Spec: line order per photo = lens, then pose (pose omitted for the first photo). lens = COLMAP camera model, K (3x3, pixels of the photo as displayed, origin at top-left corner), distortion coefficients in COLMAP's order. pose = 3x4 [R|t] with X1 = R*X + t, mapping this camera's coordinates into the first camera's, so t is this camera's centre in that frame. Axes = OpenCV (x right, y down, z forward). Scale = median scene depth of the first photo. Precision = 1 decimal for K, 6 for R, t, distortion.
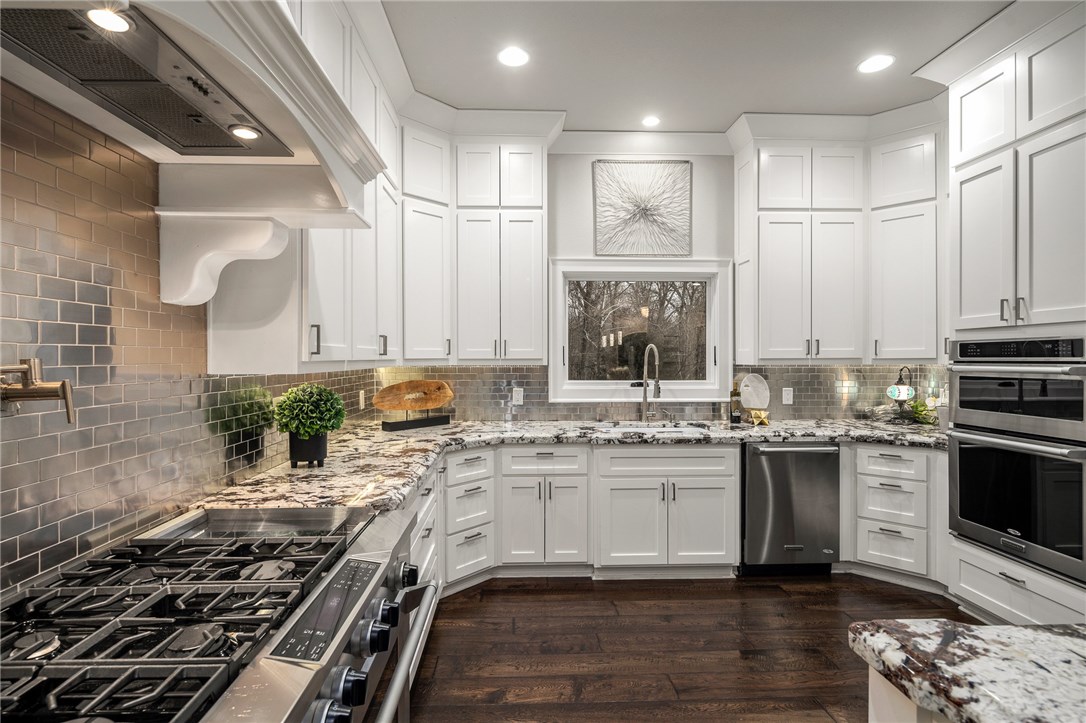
lens RADIAL K [[532.6, 0, 537.7], [0, 532.6, 366.3], [0, 0, 1]] dist [0.003628, -0.004917]
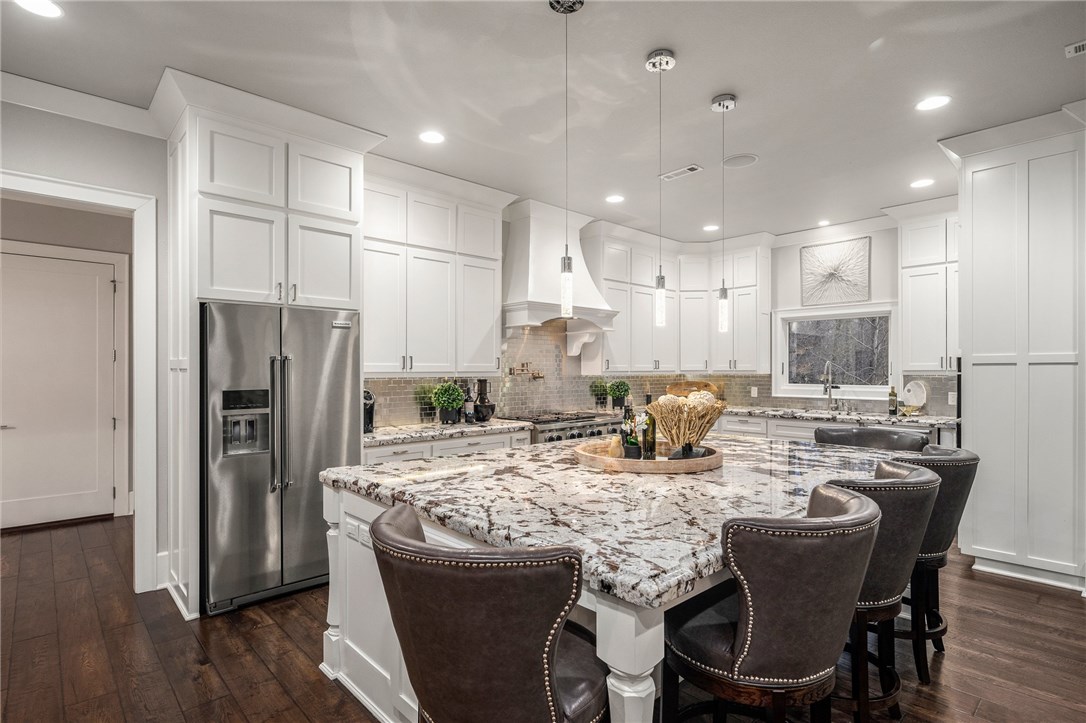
lens RADIAL K [[532.6, 0, 542.3], [0, 532.6, 379.2], [0, 0, 1]] dist [0.003628, -0.004917]
pose [[0.656945, 0.012650, -0.753832, 0.822631], [-0.011030, 0.999913, 0.007167, 0.009877], [0.753858, 0.003607, 0.657028, -0.659219]]
